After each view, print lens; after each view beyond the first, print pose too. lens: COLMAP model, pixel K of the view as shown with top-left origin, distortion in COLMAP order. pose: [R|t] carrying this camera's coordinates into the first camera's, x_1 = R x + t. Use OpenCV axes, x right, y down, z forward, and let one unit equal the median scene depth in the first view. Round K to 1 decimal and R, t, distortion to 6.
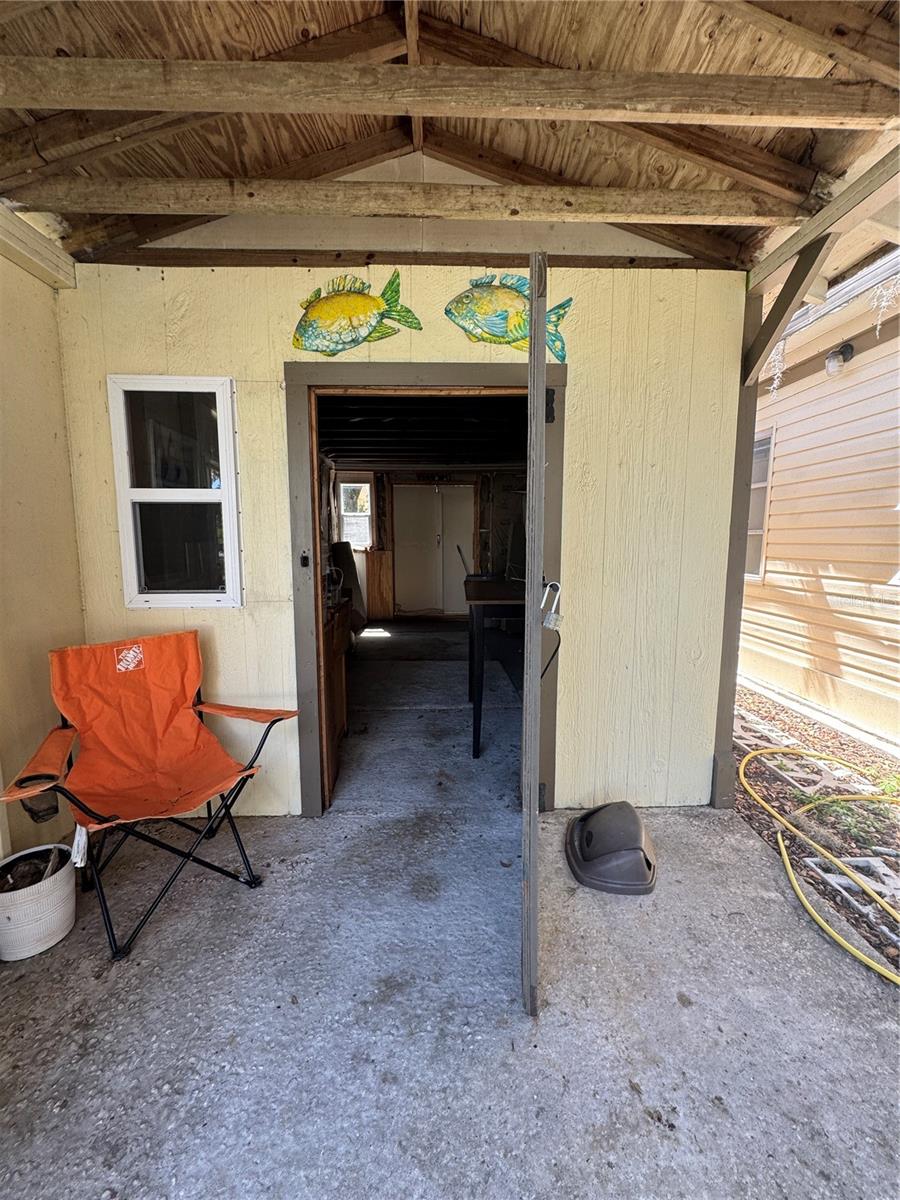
lens RADIAL K [[481.7, 0, 452.8], [0, 481.7, 601.0], [0, 0, 1]] dist [-0.002101, 0.000591]
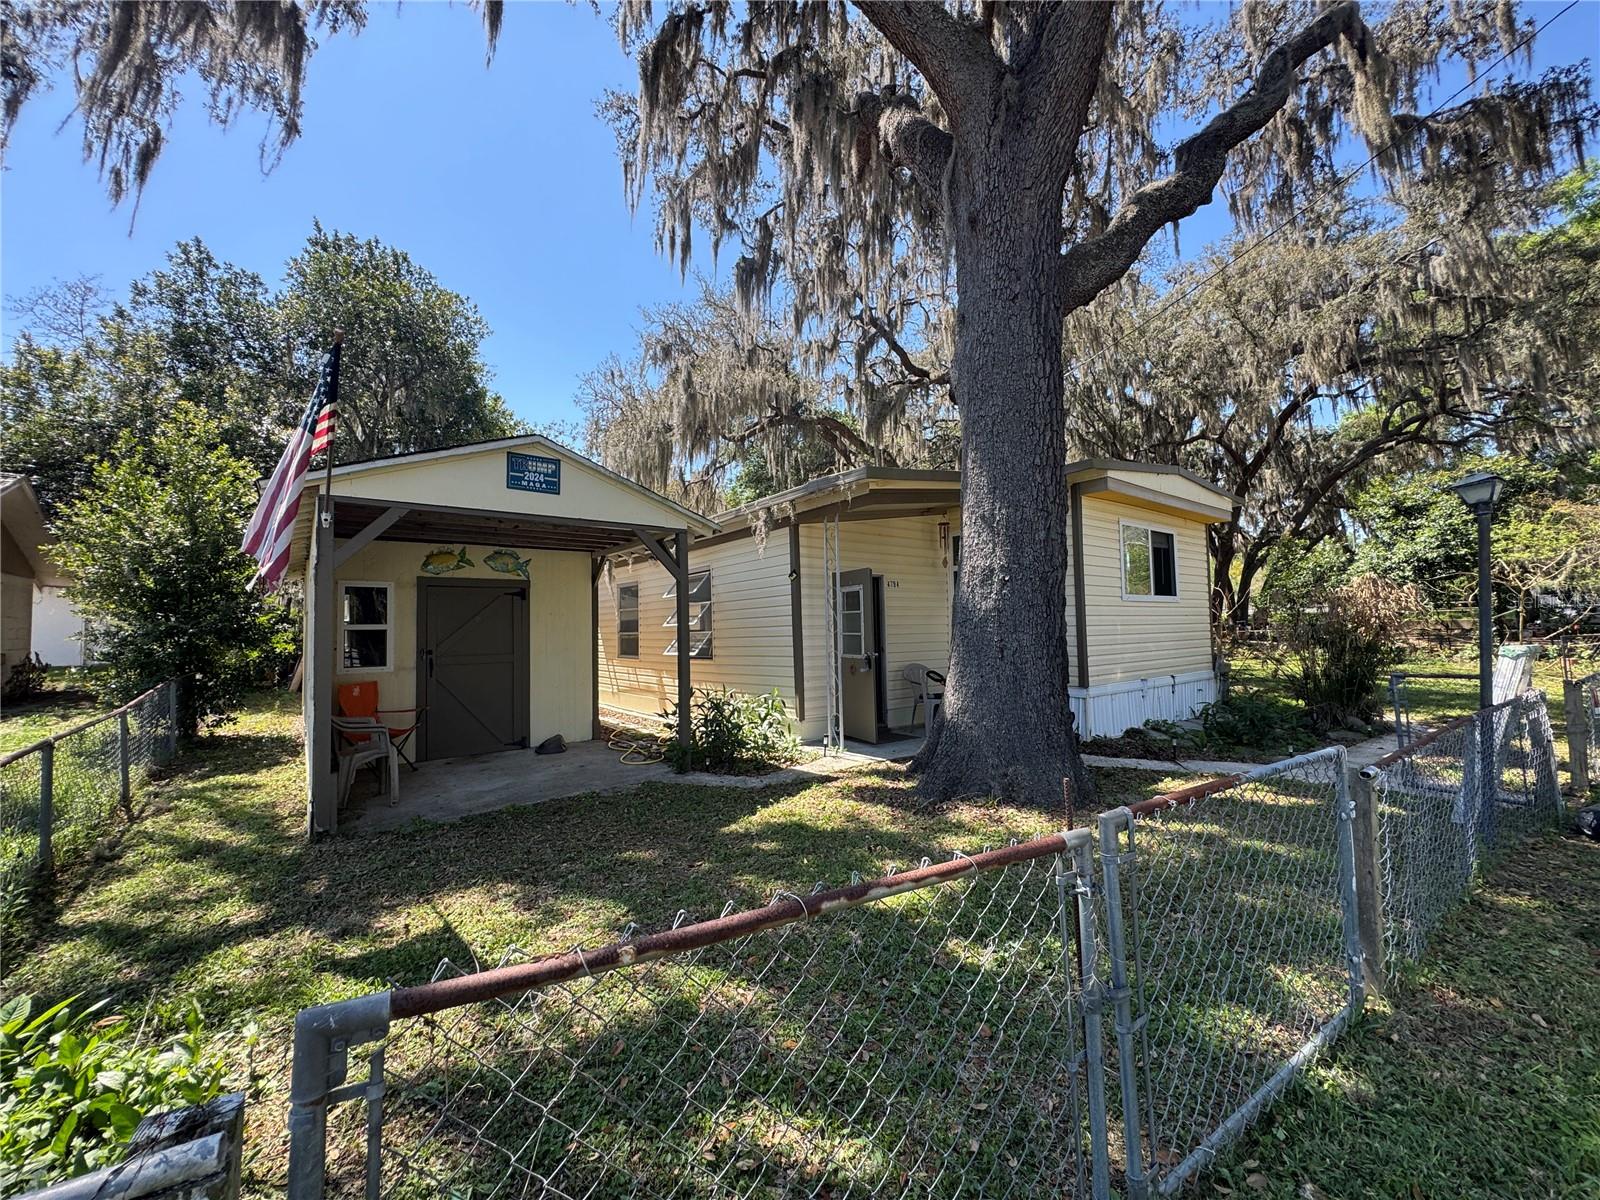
lens RADIAL K [[642.3, 0, 800.0], [0, 642.3, 599.6], [0, 0, 1]] dist [-0.002101, 0.000591]
pose [[0.796873, 0.012975, 0.604007, -0.801320], [0.103671, 0.982003, -0.157869, 0.397896], [-0.595185, 0.188420, 0.781187, -2.962794]]
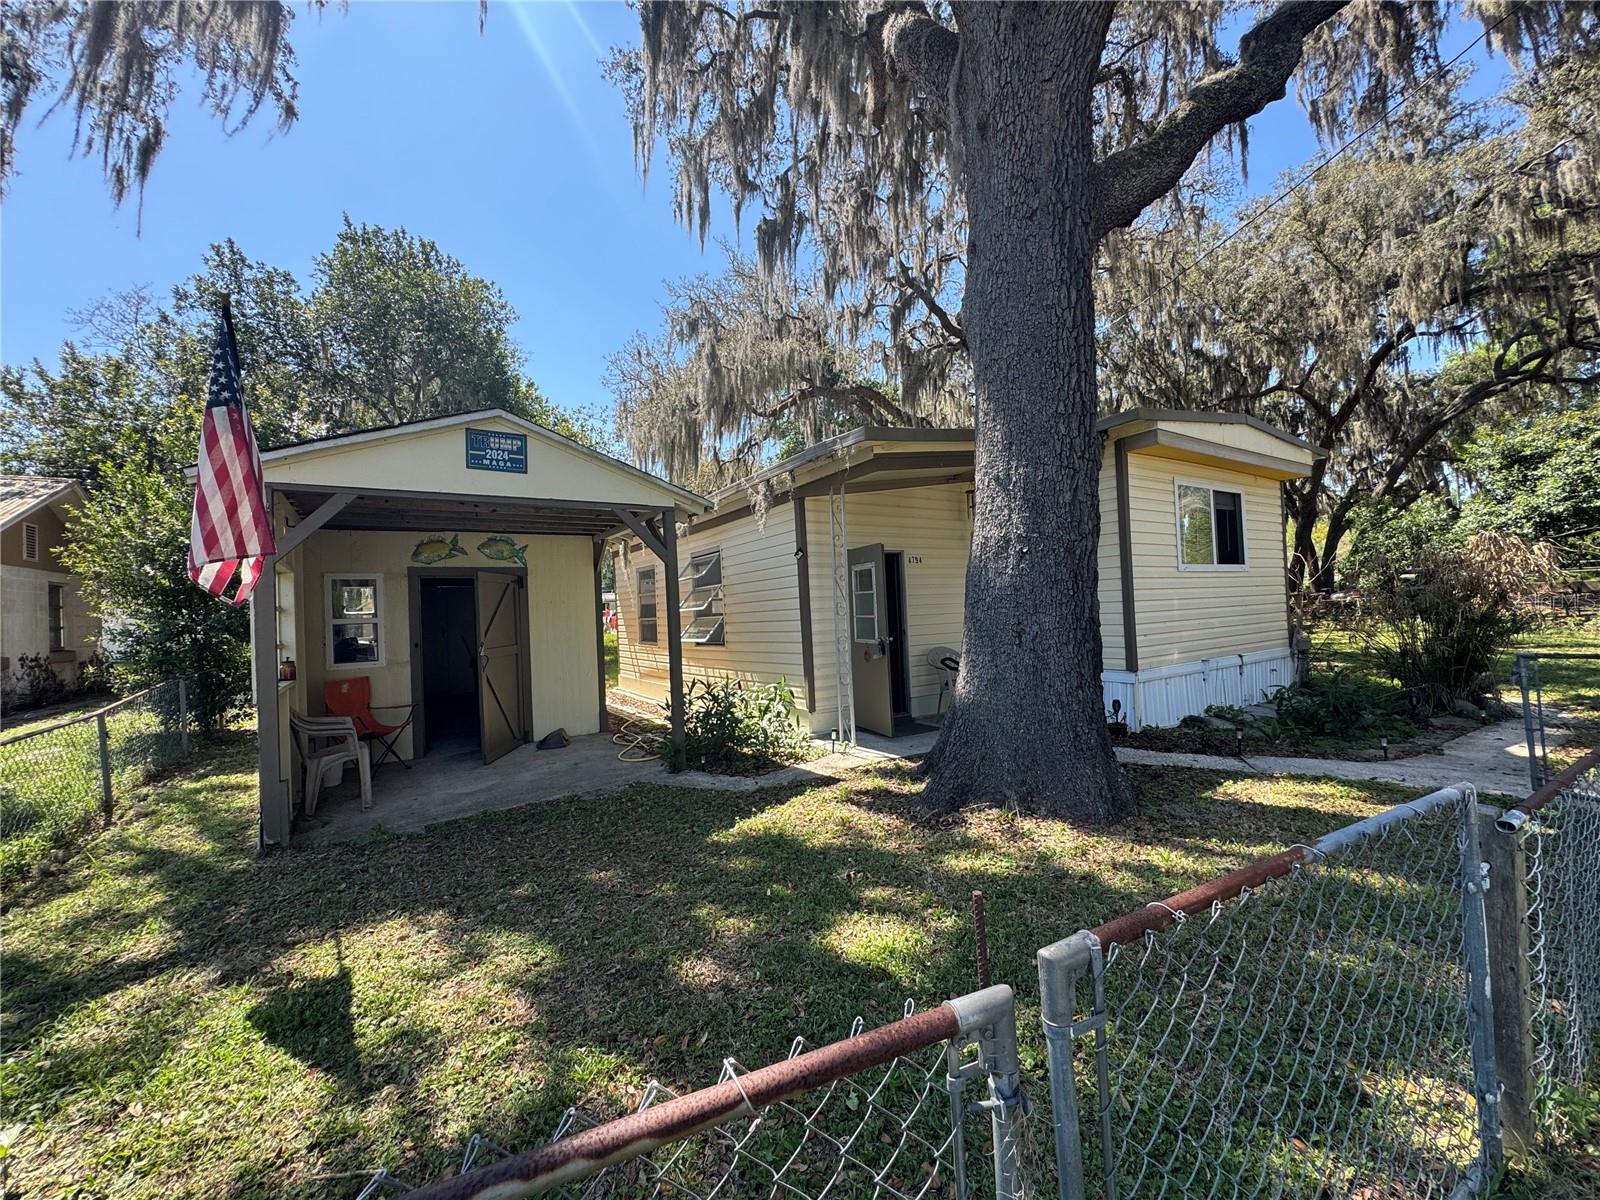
lens RADIAL K [[642.3, 0, 799.4], [0, 642.3, 599.9], [0, 0, 1]] dist [-0.002101, 0.000591]
pose [[0.845288, -0.027327, 0.533611, -0.413989], [0.116483, 0.984095, -0.134123, 0.364493], [-0.521459, 0.175529, 0.835027, -2.855220]]
